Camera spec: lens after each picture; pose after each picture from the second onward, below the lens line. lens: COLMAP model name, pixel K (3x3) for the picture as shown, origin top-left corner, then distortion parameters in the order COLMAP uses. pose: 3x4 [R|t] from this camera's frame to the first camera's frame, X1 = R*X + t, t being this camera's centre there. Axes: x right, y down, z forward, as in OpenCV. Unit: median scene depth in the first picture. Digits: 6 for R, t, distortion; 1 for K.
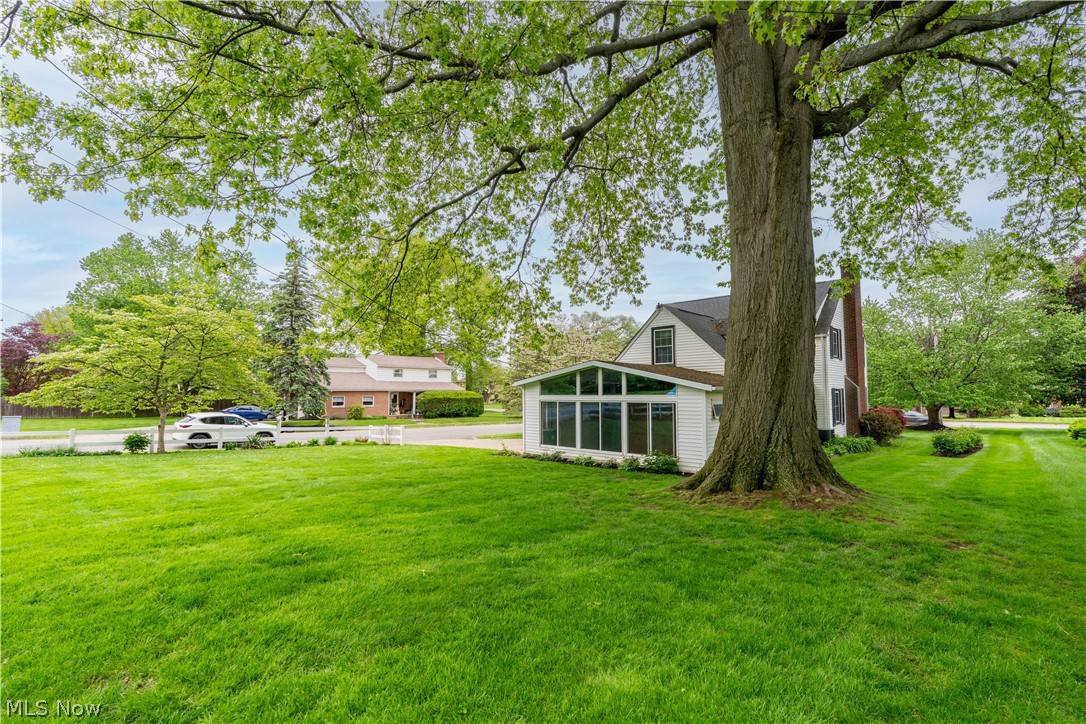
lens RADIAL K [[488.2, 0, 543.1], [0, 488.2, 353.2], [0, 0, 1]] dist [-0.006076, 0.000601]
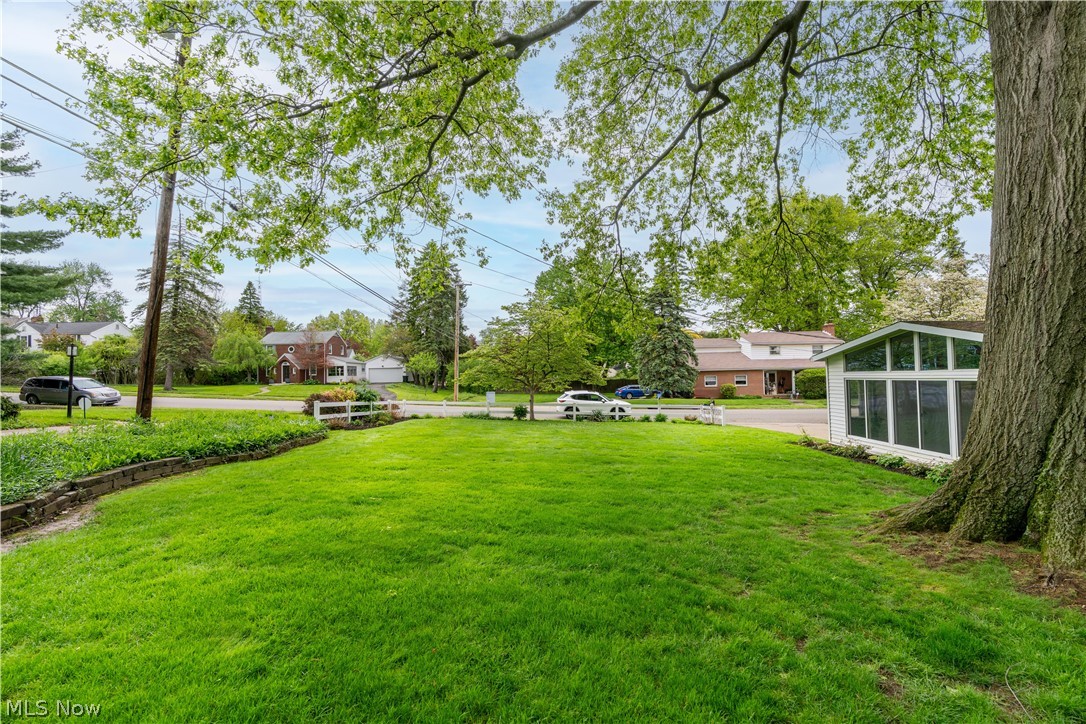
lens RADIAL K [[488.2, 0, 543.1], [0, 488.2, 353.2], [0, 0, 1]] dist [-0.006076, 0.000601]
pose [[0.677475, -0.047089, -0.734037, 0.227028], [0.078187, 0.996905, 0.008211, 0.012389], [0.731378, -0.062955, 0.679060, 0.123338]]
